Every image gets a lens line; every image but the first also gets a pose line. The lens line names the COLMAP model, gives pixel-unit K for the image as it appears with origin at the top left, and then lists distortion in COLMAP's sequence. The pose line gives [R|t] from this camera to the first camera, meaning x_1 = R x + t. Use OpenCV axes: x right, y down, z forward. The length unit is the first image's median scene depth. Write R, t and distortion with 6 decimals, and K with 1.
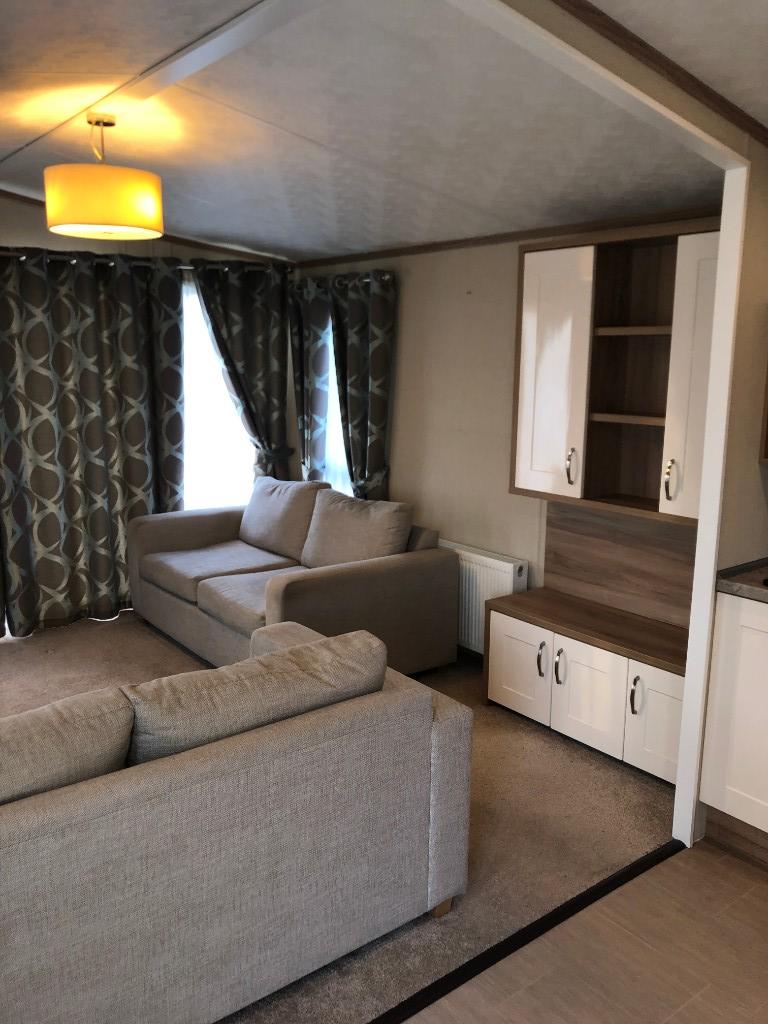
lens RADIAL K [[849.6, 0, 384.7], [0, 849.6, 521.3], [0, 0, 1]] dist [-0.092508, 0.000922]
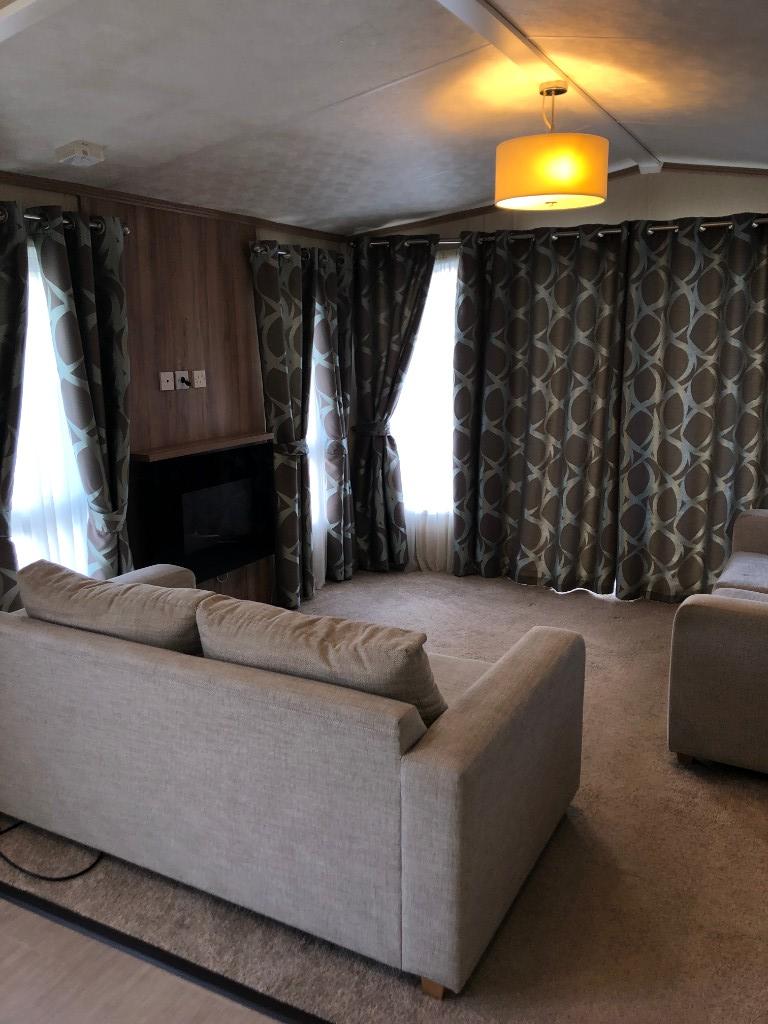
lens RADIAL K [[828.2, 0, 384.0], [0, 828.2, 512.0], [0, 0, 1]] dist [0.002402, 0.002188]
pose [[0.401735, 0.191247, -0.895563, 0.500385], [-0.172683, 0.976226, 0.131010, -0.074929], [0.899327, 0.102017, 0.425210, 0.388387]]
